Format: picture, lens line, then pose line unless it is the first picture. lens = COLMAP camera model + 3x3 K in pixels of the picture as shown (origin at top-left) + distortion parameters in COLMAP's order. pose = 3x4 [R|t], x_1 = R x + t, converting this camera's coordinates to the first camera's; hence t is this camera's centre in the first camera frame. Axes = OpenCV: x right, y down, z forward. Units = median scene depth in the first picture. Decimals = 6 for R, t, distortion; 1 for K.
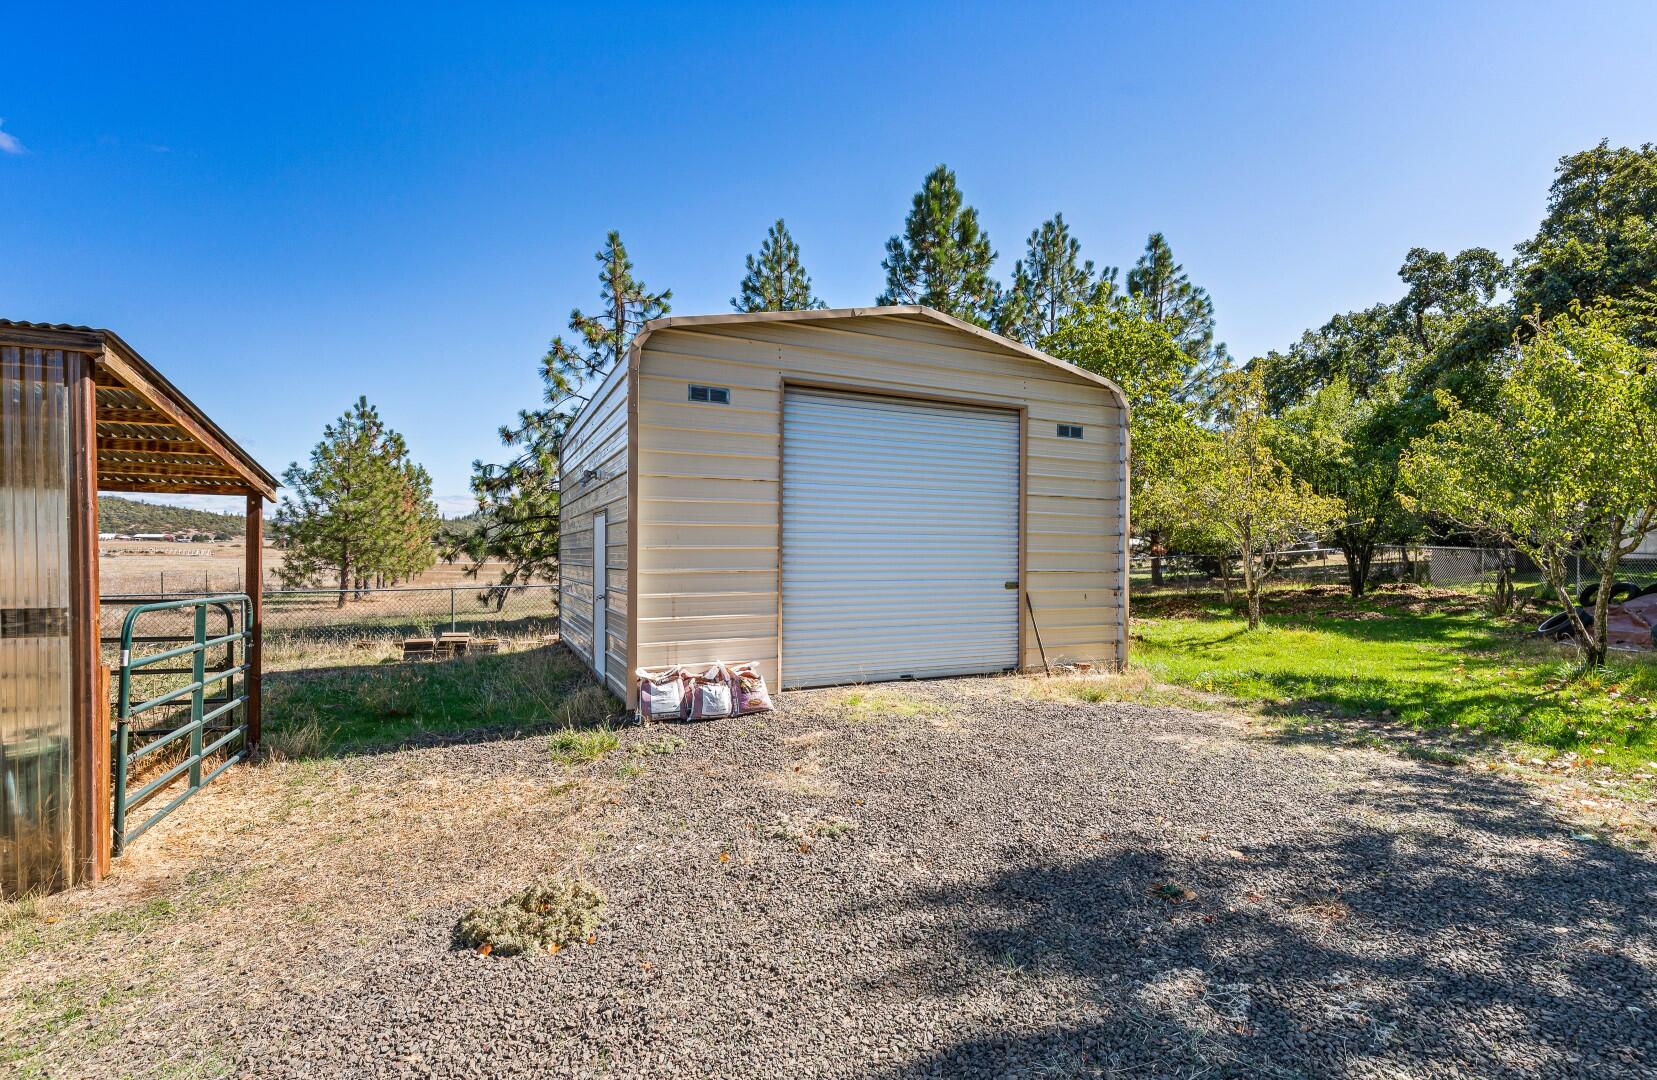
lens RADIAL K [[757.7, 0, 829.7], [0, 757.7, 553.1], [0, 0, 1]] dist [0.010813, -0.000083]
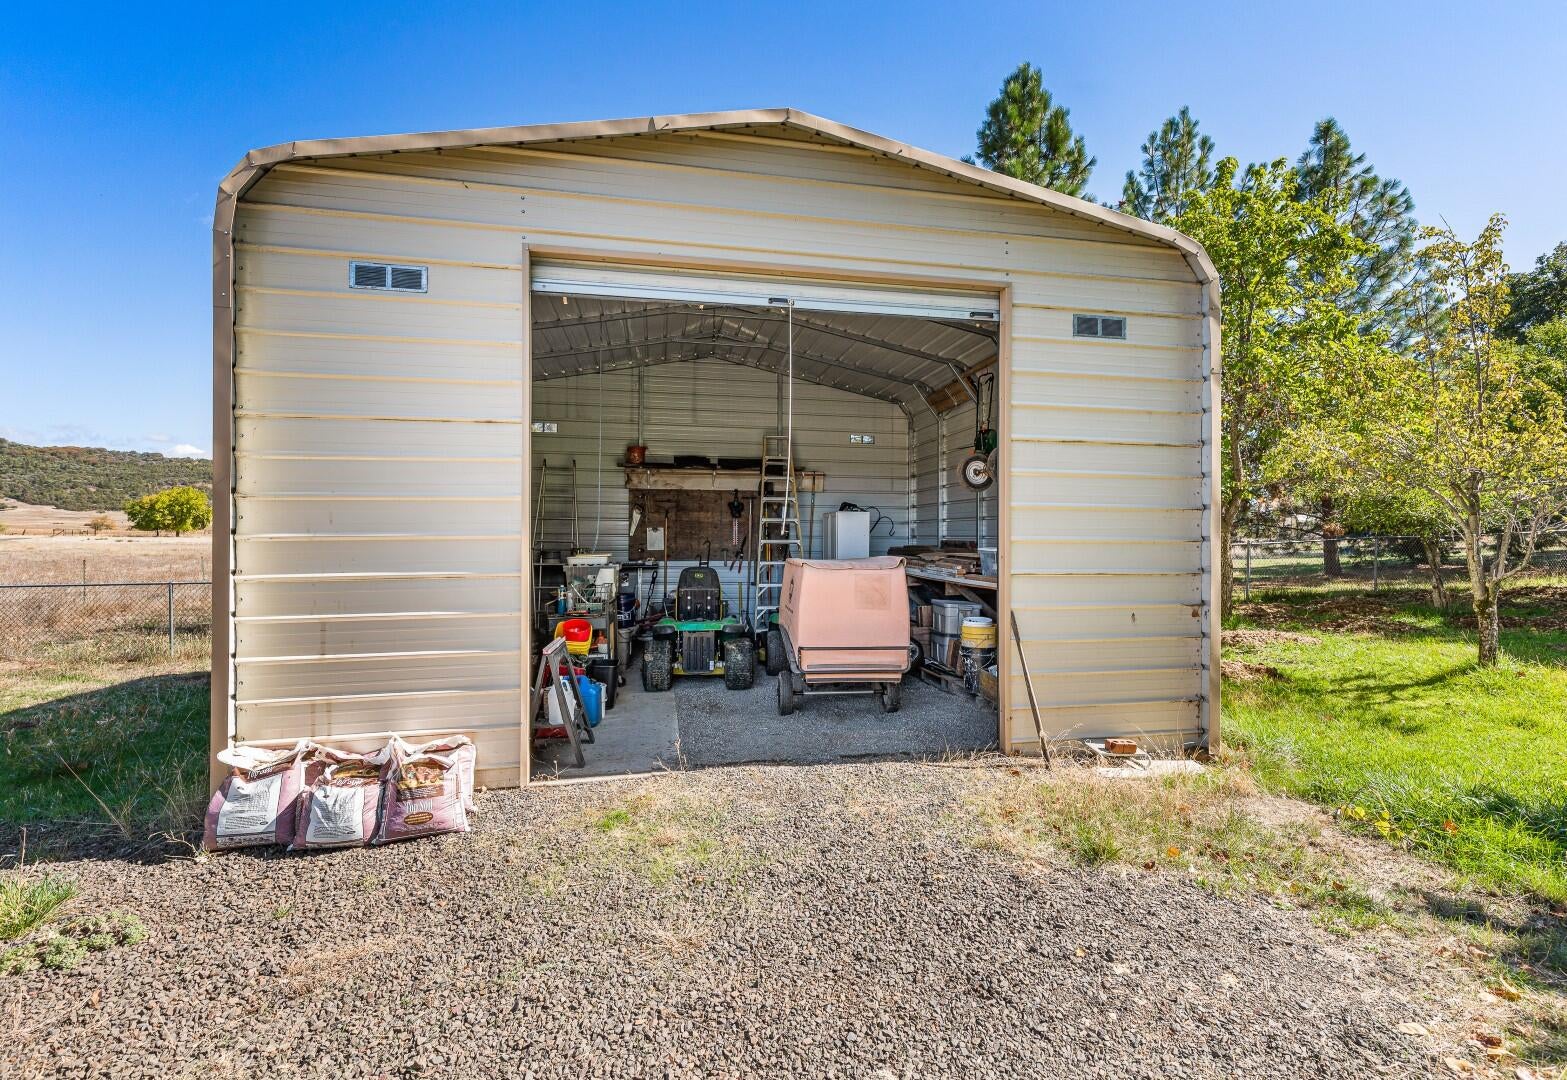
lens RADIAL K [[750.1, 0, 781.5], [0, 750.1, 526.8], [0, 0, 1]] dist [0.002911, 0.003745]
pose [[0.971821, -0.005540, -0.235654, 0.083145], [0.003863, 0.999964, -0.007577, -0.002966], [0.235687, 0.006454, 0.971808, 0.152976]]
